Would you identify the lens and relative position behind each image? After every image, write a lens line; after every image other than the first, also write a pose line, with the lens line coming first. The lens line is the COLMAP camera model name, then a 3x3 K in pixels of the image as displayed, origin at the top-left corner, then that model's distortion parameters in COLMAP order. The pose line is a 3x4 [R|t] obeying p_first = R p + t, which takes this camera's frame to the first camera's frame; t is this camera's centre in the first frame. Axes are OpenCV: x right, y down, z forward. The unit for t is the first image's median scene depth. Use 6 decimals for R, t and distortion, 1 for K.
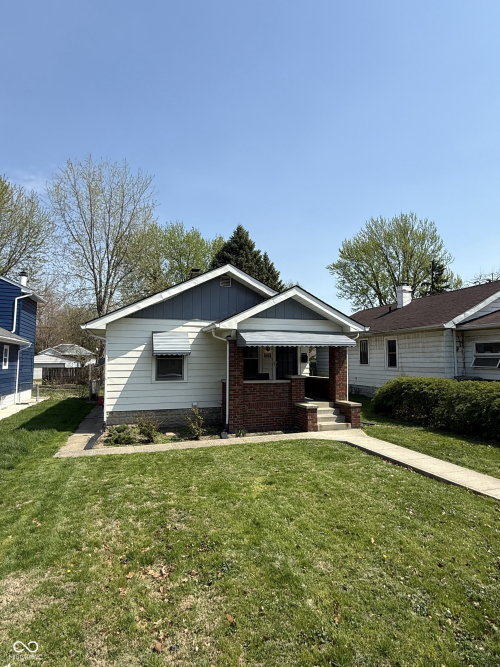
lens RADIAL K [[370.8, 0, 250.7], [0, 370.8, 329.2], [0, 0, 1]] dist [-0.001876, 0.000200]
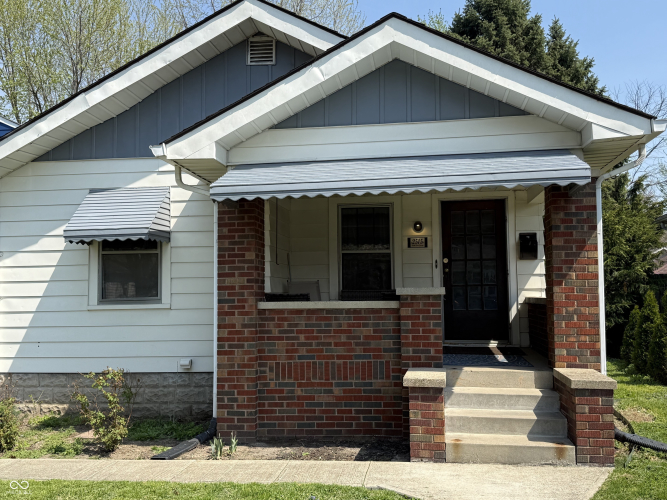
lens RADIAL K [[665.8, 0, 333.3], [0, 665.8, 253.6], [0, 0, 1]] dist [0.047769, 0.000000]
pose [[0.898369, -0.037083, -0.437673, 0.327546], [0.049455, 0.998633, 0.016899, 0.082184], [0.436449, -0.036826, 0.898975, 0.434694]]
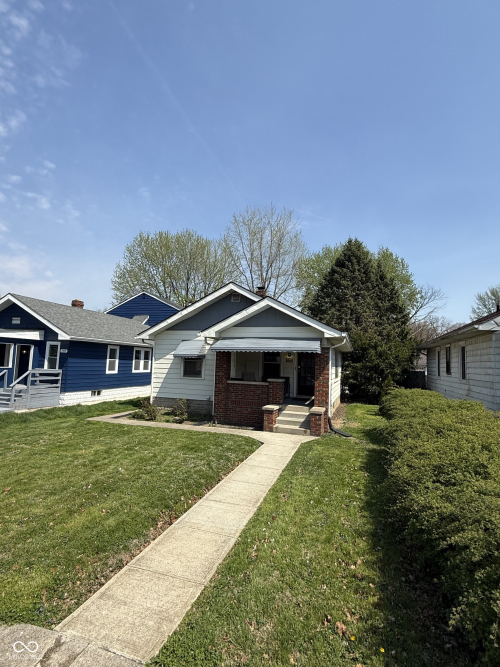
lens RADIAL K [[327.2, 0, 252.9], [0, 327.2, 329.6], [0, 0, 1]] dist [0.000612, 0.000026]
pose [[0.810135, -0.032183, -0.585359, 0.649085], [0.016598, 0.999351, -0.031972, 0.011141], [0.586008, 0.016185, 0.810143, 0.194355]]
